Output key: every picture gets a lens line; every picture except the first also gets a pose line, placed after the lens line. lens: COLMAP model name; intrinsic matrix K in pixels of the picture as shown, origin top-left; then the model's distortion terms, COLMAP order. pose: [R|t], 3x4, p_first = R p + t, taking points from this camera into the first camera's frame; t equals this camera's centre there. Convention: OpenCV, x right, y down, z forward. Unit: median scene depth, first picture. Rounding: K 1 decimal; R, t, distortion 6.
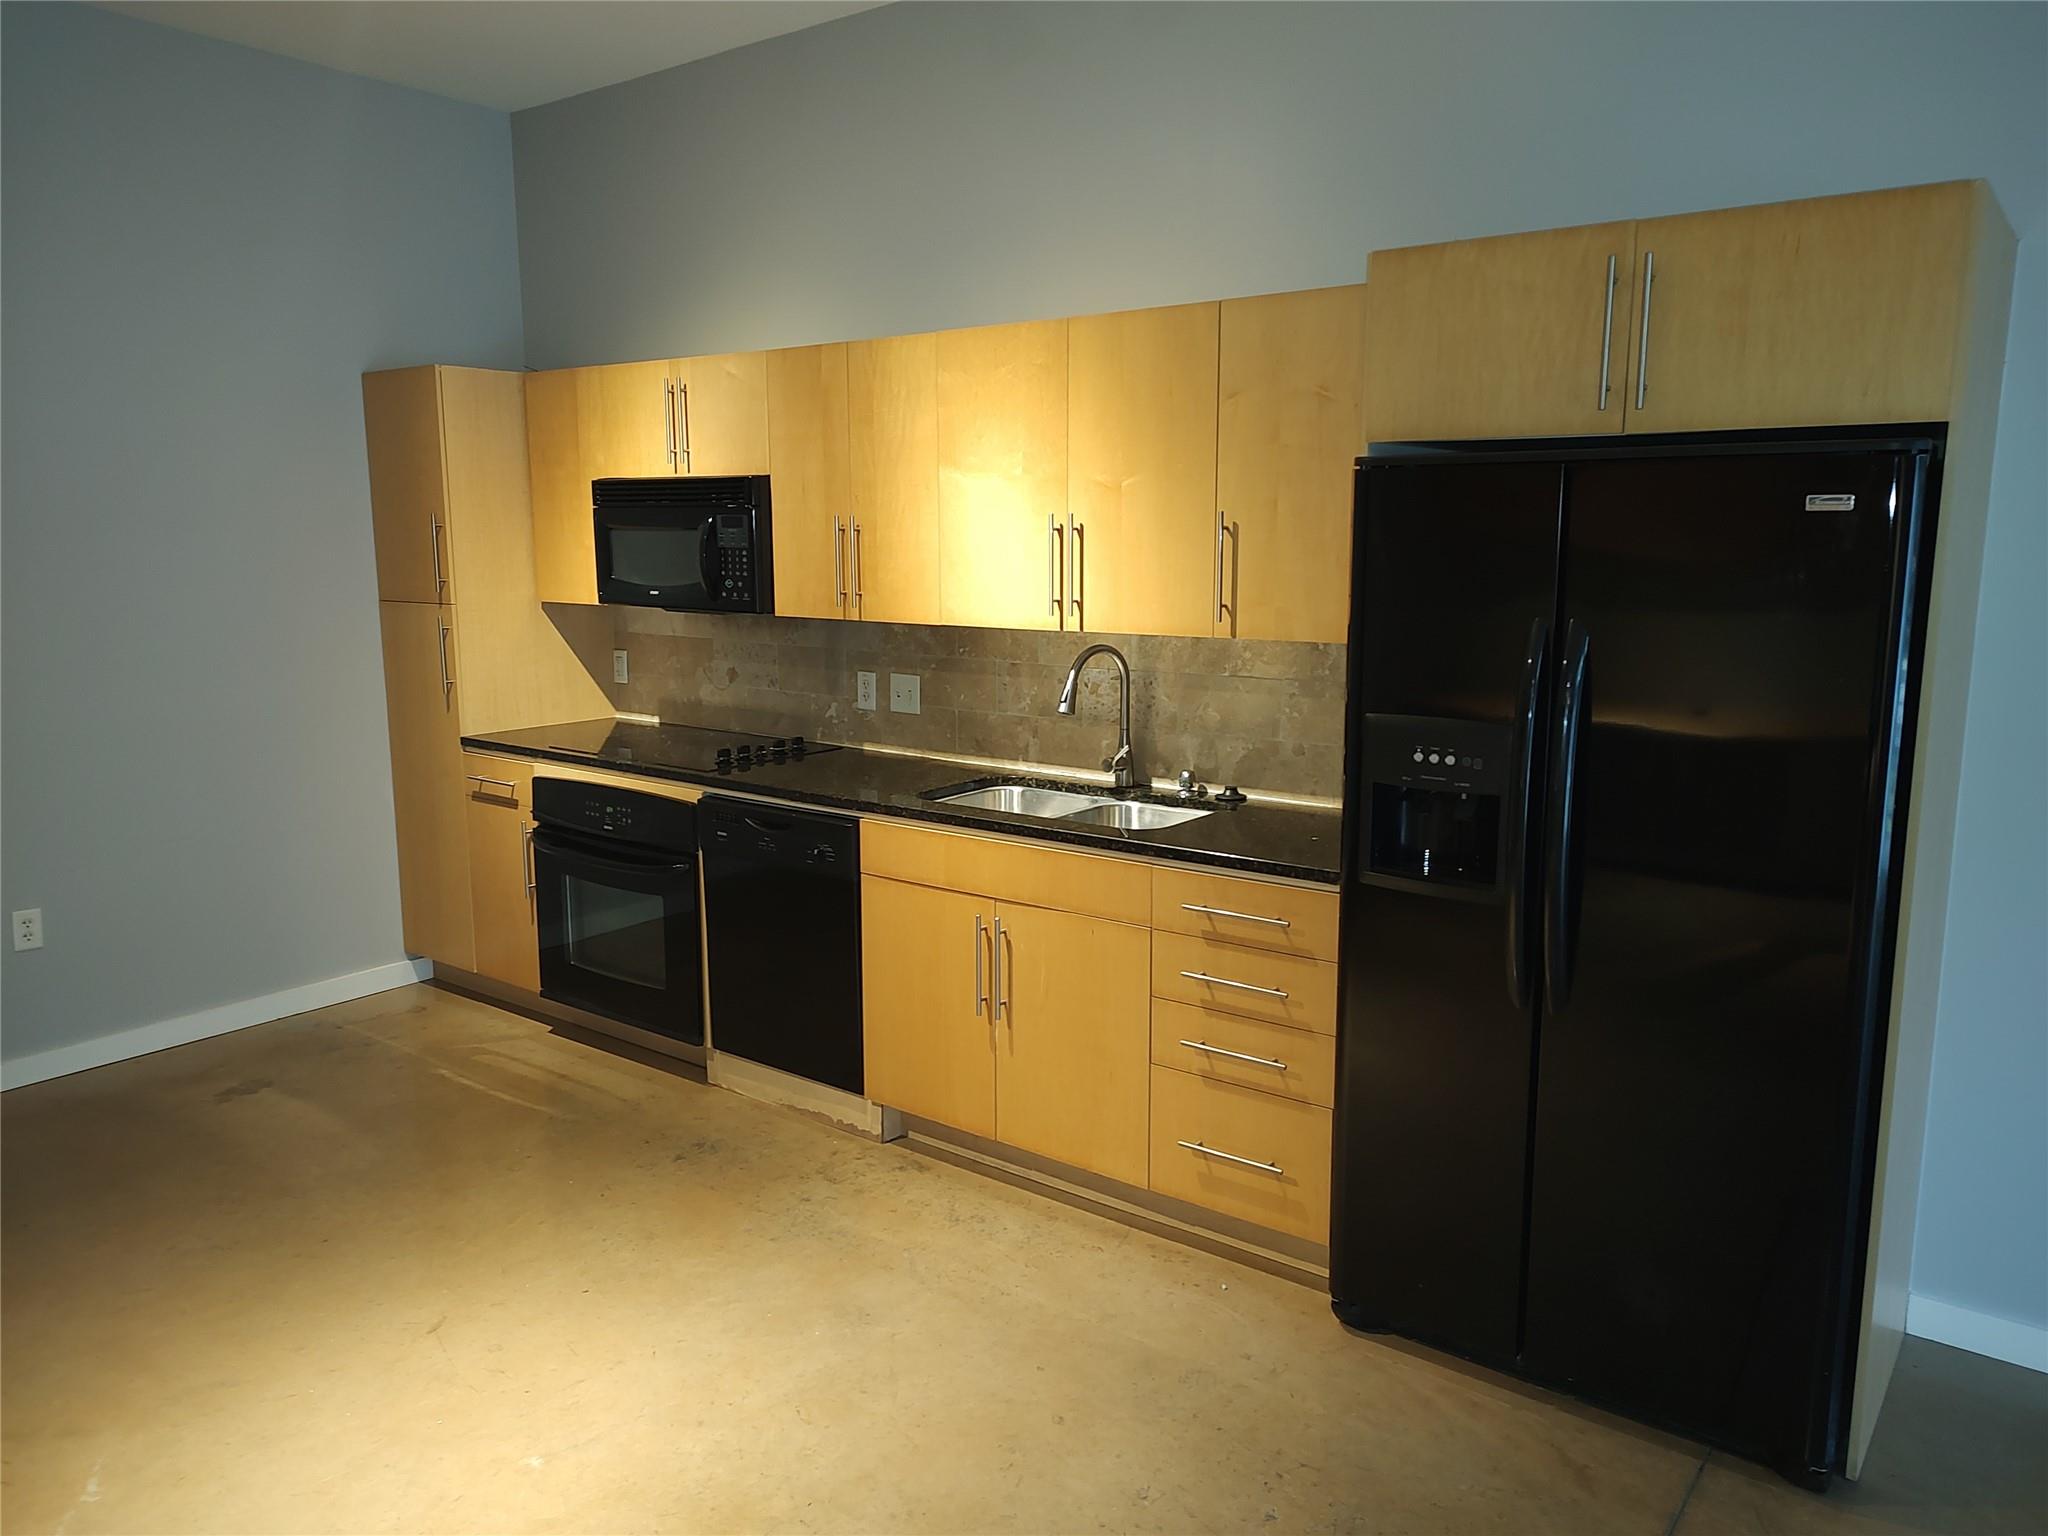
lens RADIAL K [[1463.0, 0, 1024.0], [0, 1463.0, 768.0], [0, 0, 1]] dist [0.023776, -0.003068]
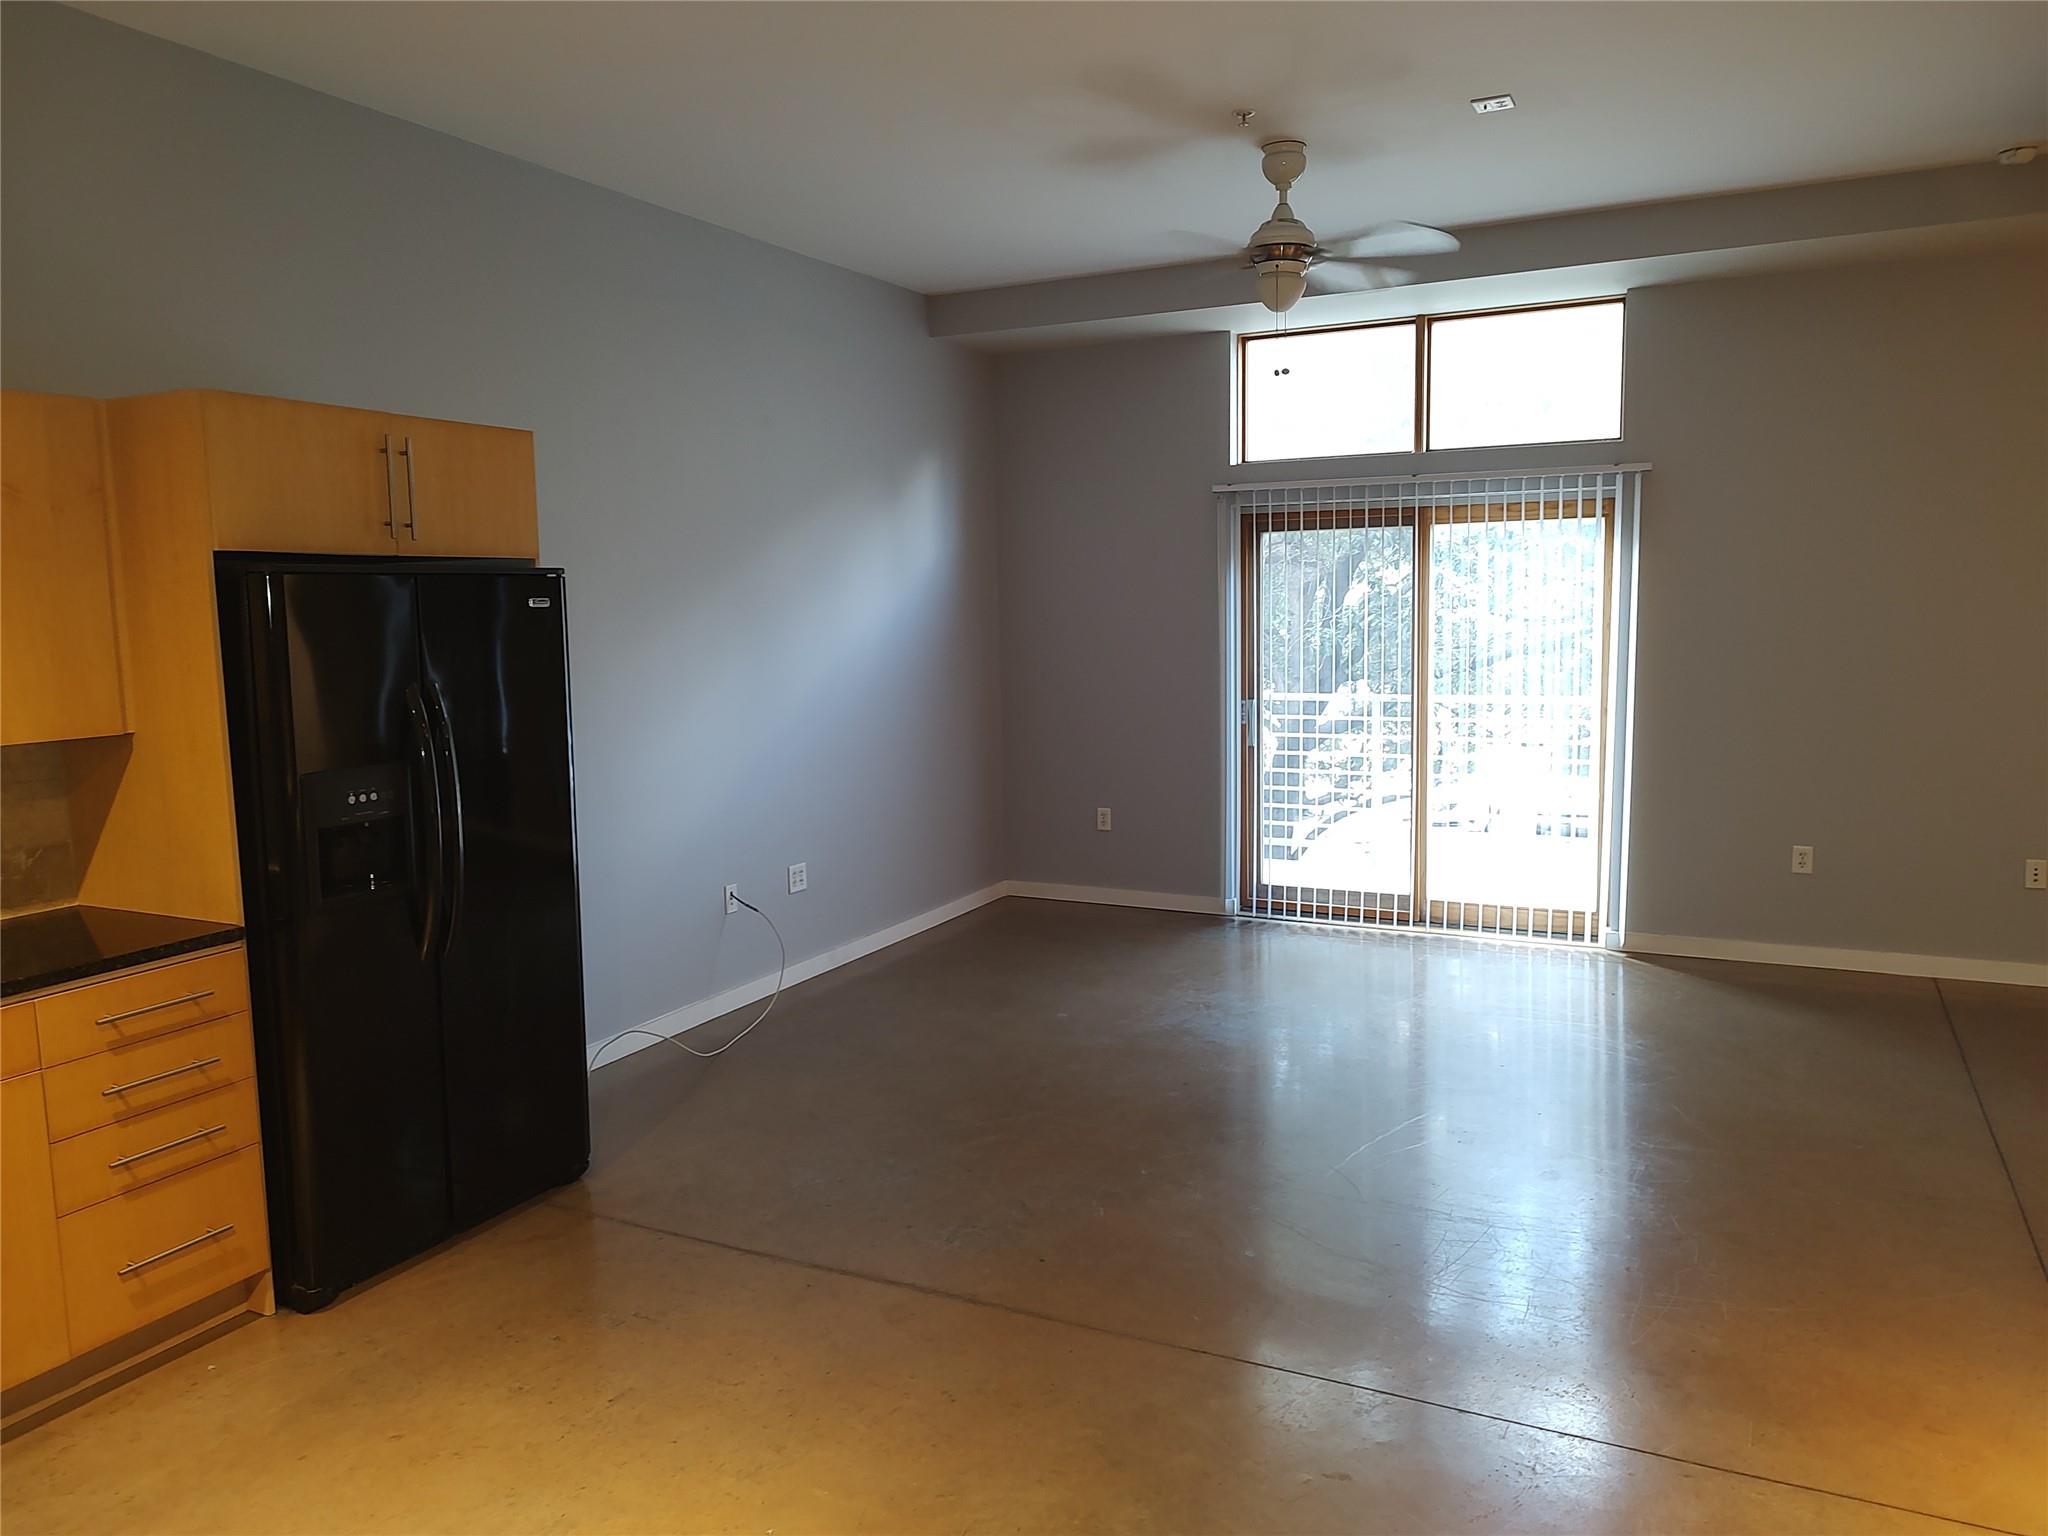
lens RADIAL K [[1463.0, 0, 1024.0], [0, 1463.0, 768.0], [0, 0, 1]] dist [0.023776, -0.003068]
pose [[-0.185338, -0.110155, 0.976481, -0.947997], [0.180122, 0.973053, 0.143956, -0.098947], [-0.966026, 0.202566, -0.160503, 0.554571]]
